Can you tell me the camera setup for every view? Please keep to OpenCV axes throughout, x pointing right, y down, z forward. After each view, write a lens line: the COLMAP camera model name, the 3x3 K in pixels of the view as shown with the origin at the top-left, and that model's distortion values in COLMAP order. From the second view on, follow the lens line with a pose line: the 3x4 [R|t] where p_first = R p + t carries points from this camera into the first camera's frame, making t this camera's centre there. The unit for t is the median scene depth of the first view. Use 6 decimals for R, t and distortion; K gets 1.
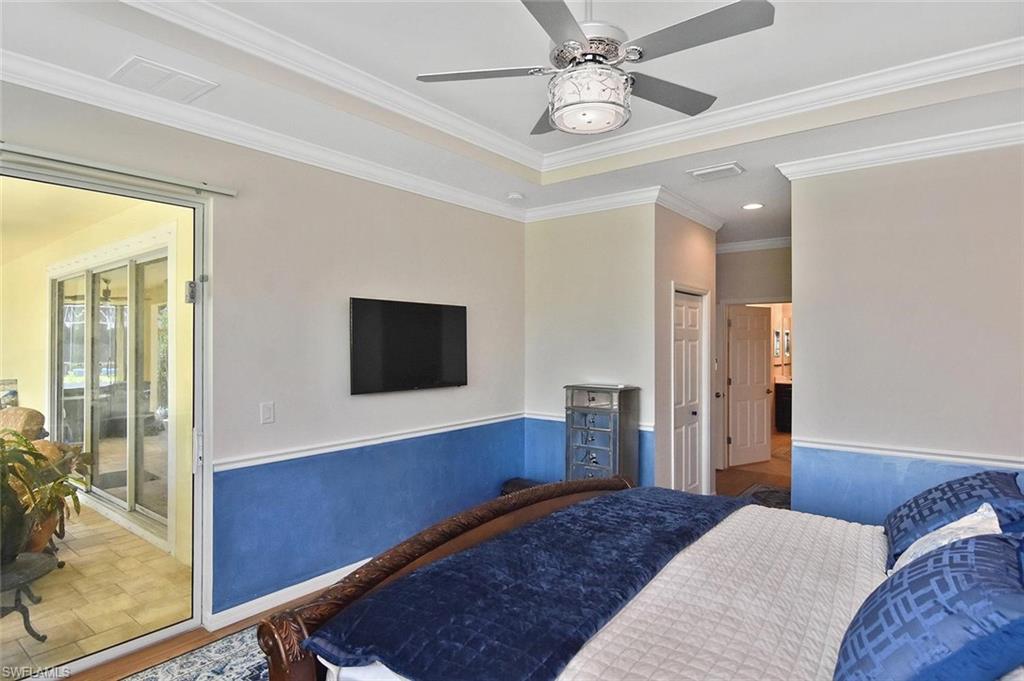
lens RADIAL K [[558.0, 0, 512.0], [0, 558.0, 340.5], [0, 0, 1]] dist [-0.001045, -0.012393]
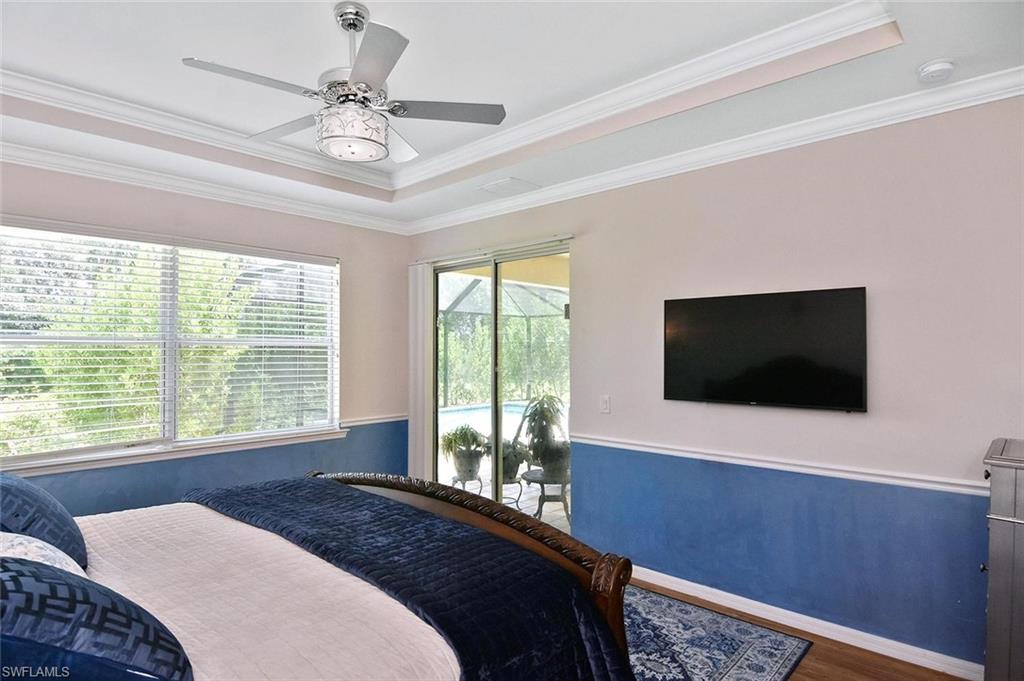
lens RADIAL K [[558.0, 0, 512.0], [0, 558.0, 340.5], [0, 0, 1]] dist [-0.001045, -0.012393]
pose [[-0.091989, -0.016090, -0.995630, 0.723593], [0.004751, 0.999851, -0.016597, 0.009046], [0.995749, -0.006257, -0.091898, 0.830254]]
